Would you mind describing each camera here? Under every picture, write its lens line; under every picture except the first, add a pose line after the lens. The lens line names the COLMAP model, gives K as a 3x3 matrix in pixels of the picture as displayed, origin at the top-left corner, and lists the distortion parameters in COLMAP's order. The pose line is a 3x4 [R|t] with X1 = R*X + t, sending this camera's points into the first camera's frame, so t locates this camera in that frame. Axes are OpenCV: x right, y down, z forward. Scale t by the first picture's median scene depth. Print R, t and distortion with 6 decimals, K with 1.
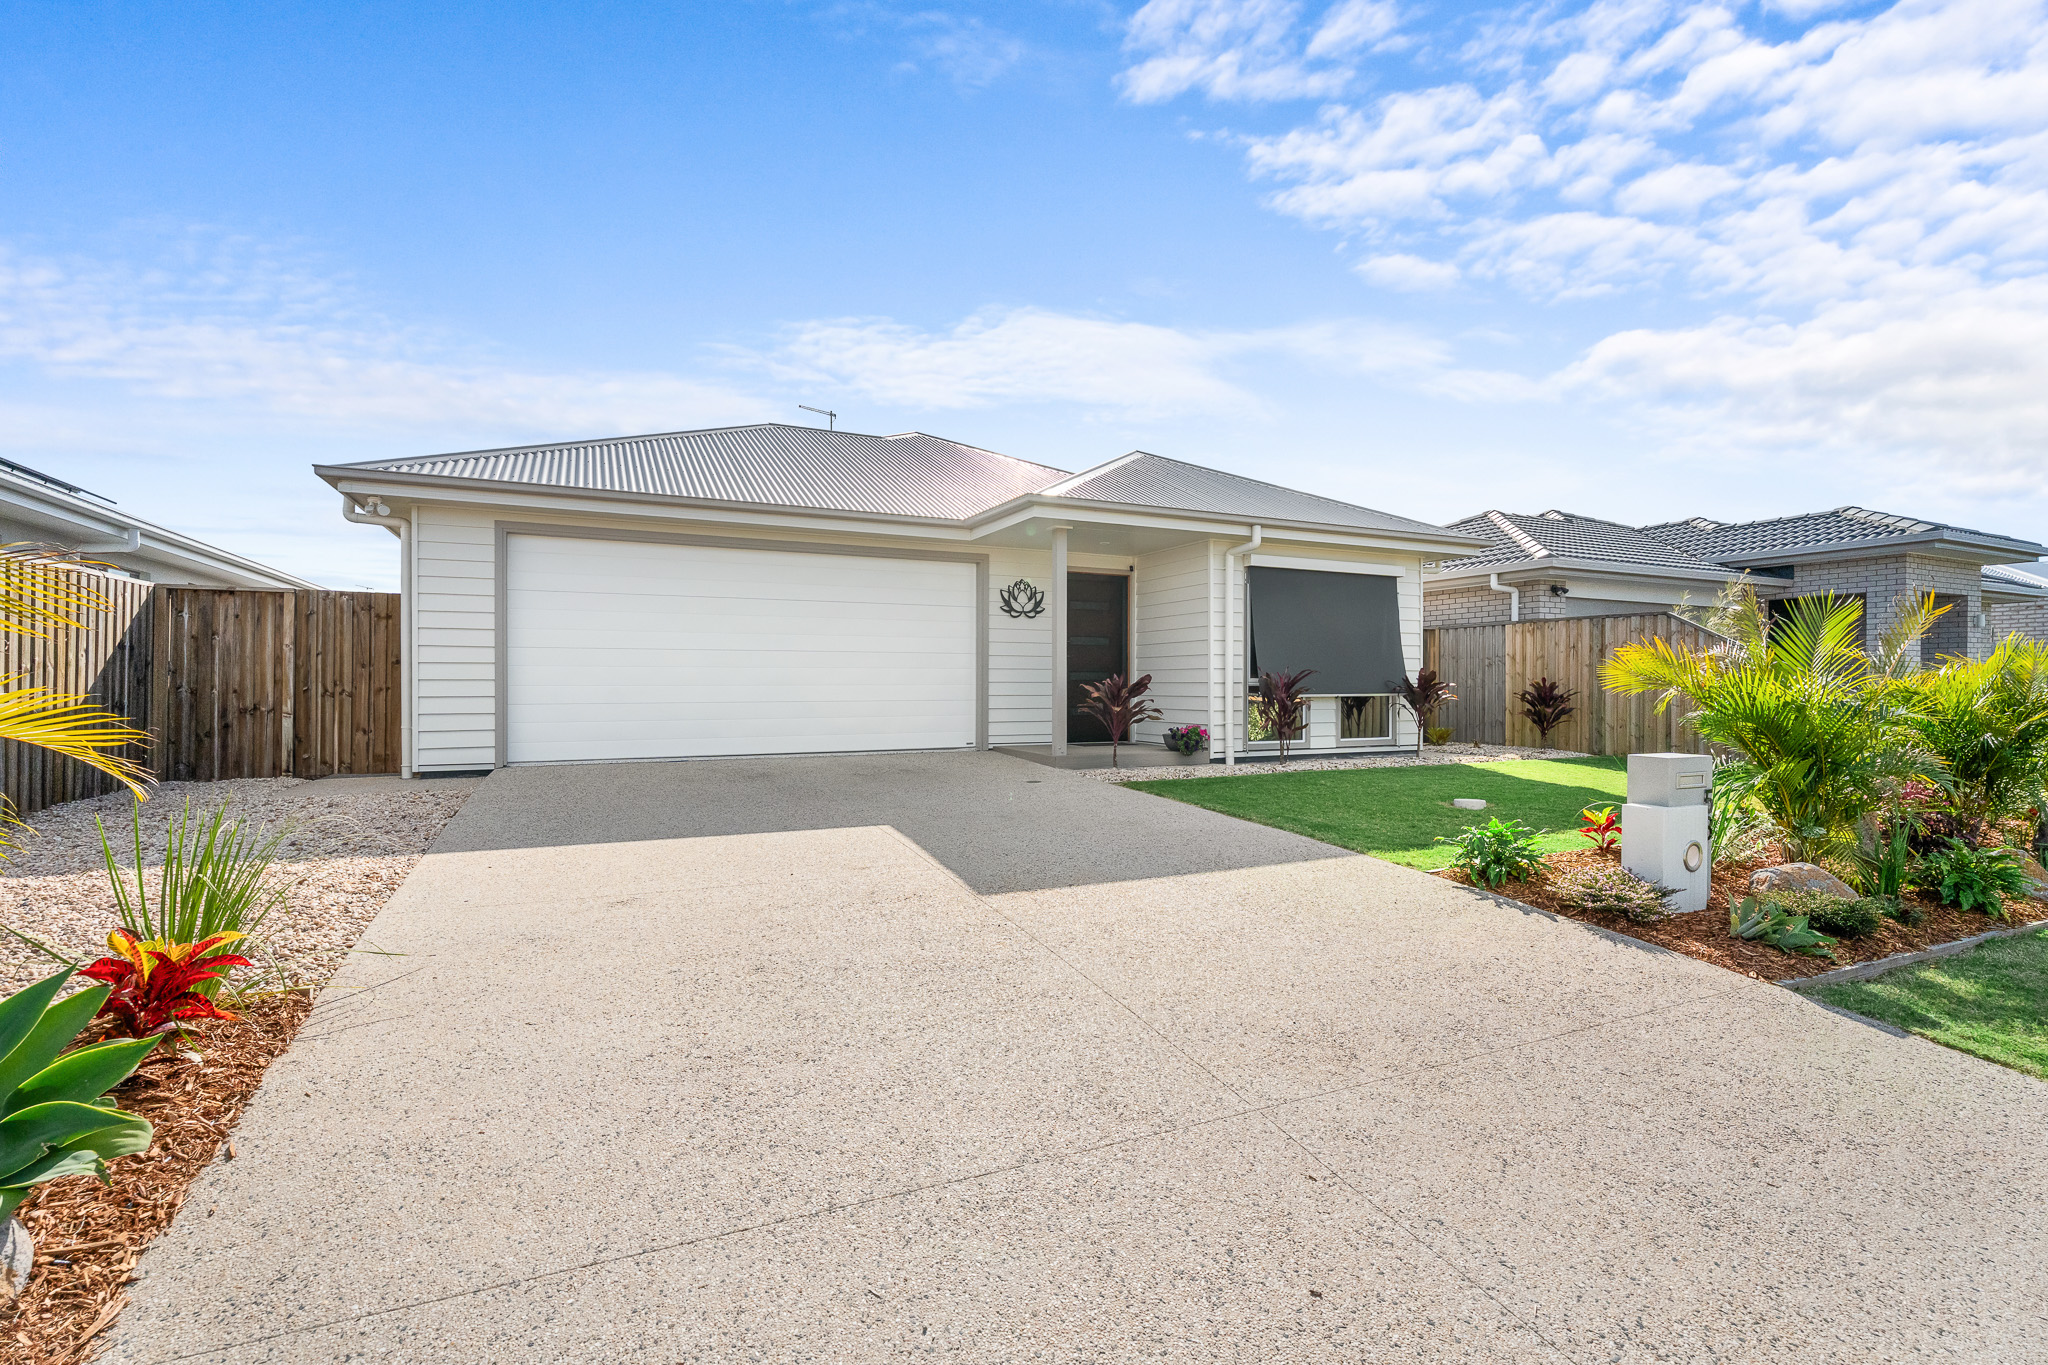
lens RADIAL K [[906.3, 0, 1024.5], [0, 906.3, 675.0], [0, 0, 1]] dist [0.001052, 0.000336]
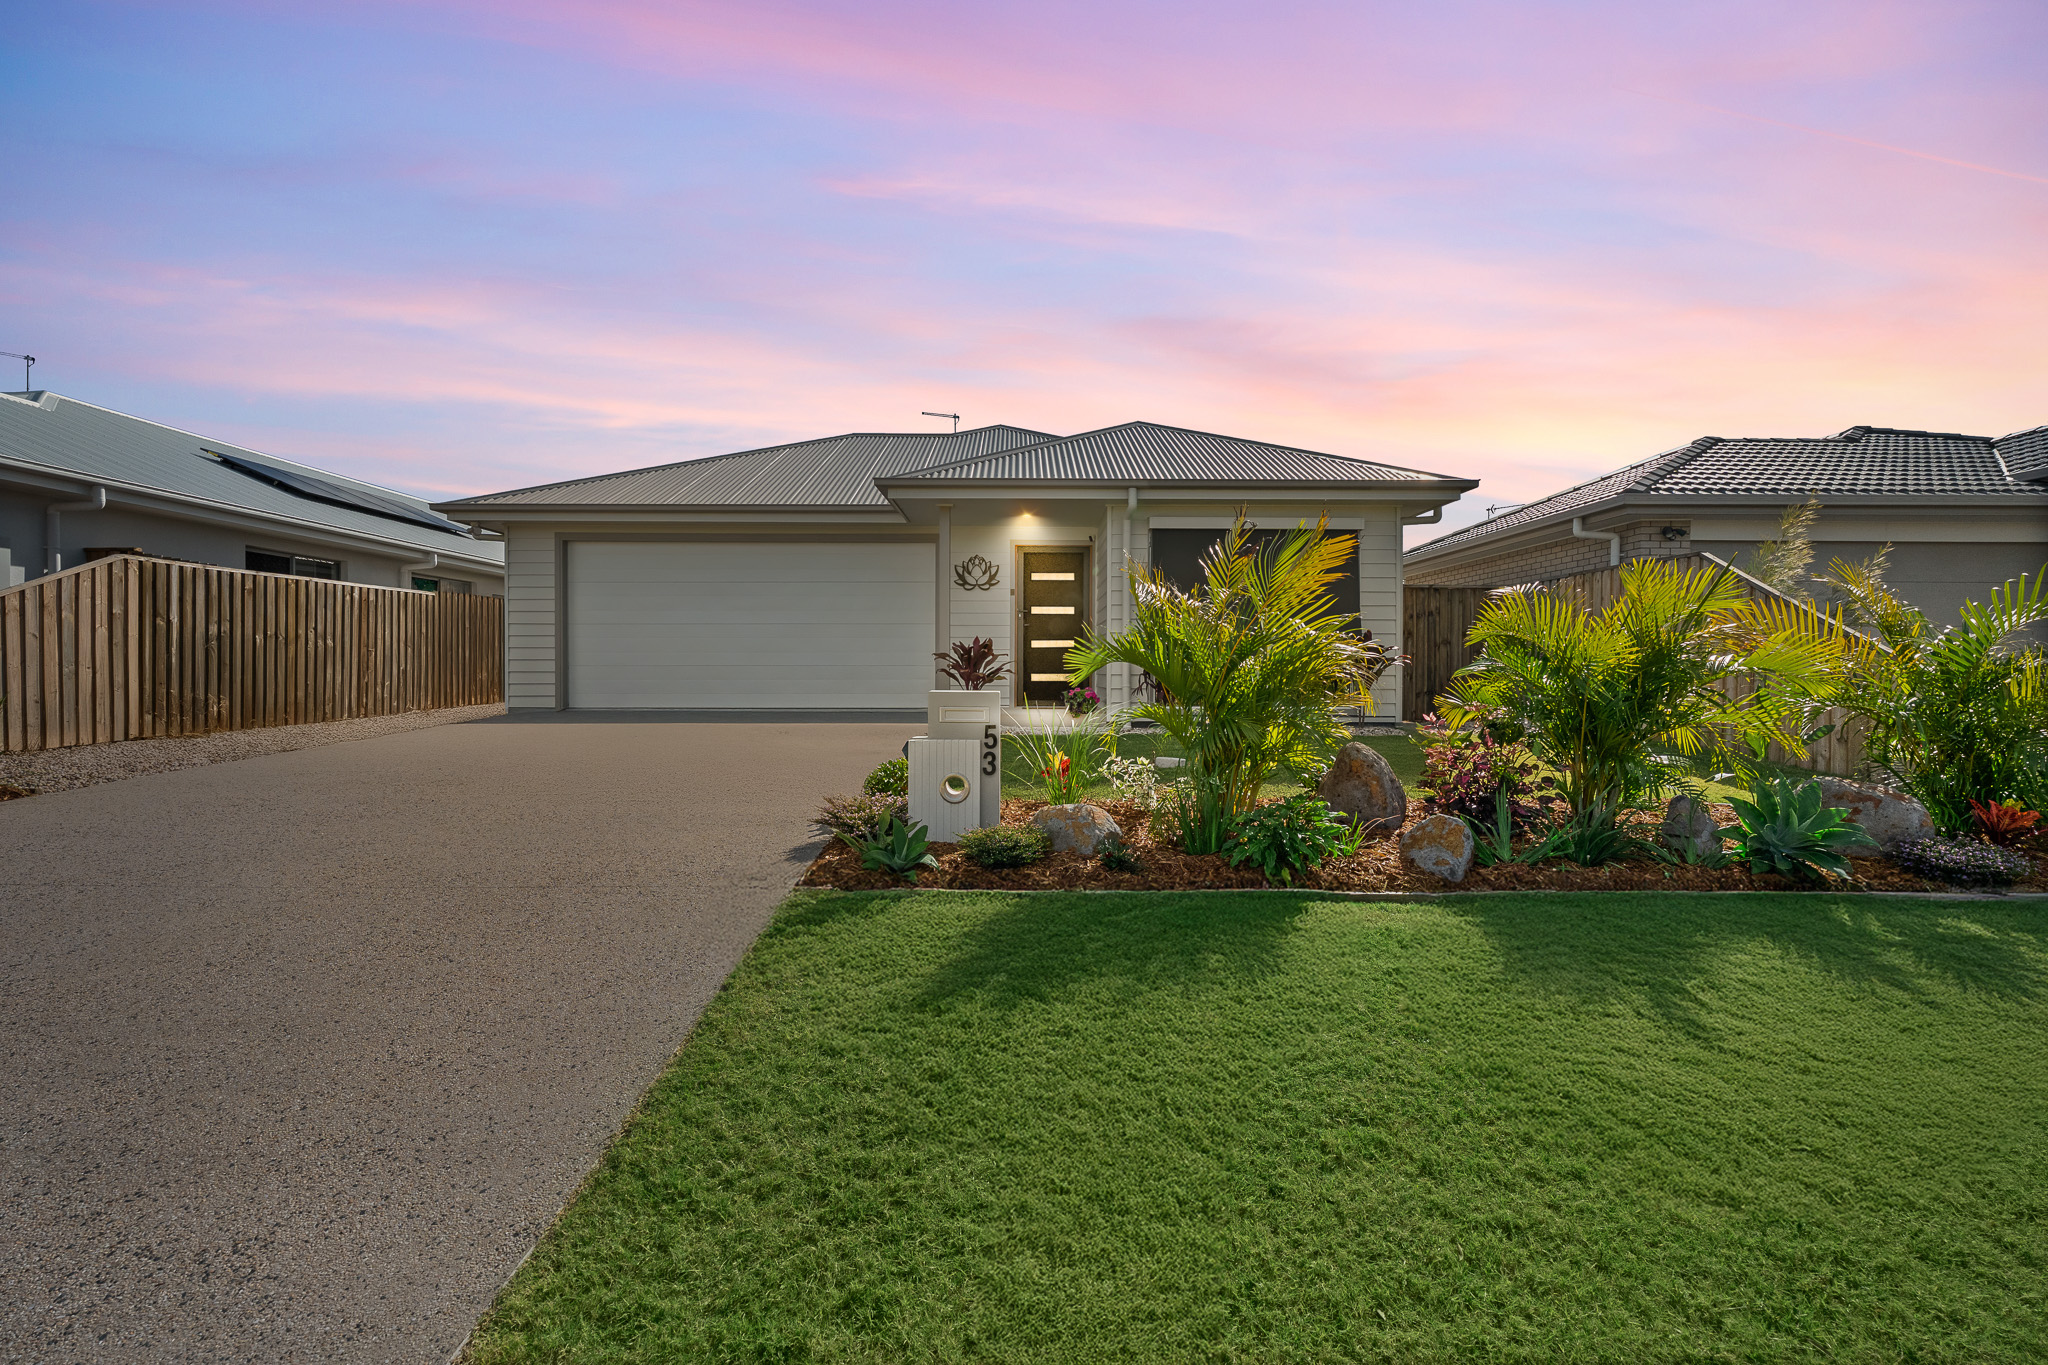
lens RADIAL K [[906.3, 0, 1024.5], [0, 906.3, 675.0], [0, 0, 1]] dist [0.001052, 0.000336]
pose [[0.905340, 0.002140, -0.424682, 0.516530], [0.002924, 0.999932, 0.011272, 0.026606], [0.424677, -0.011447, 0.905273, 0.038428]]
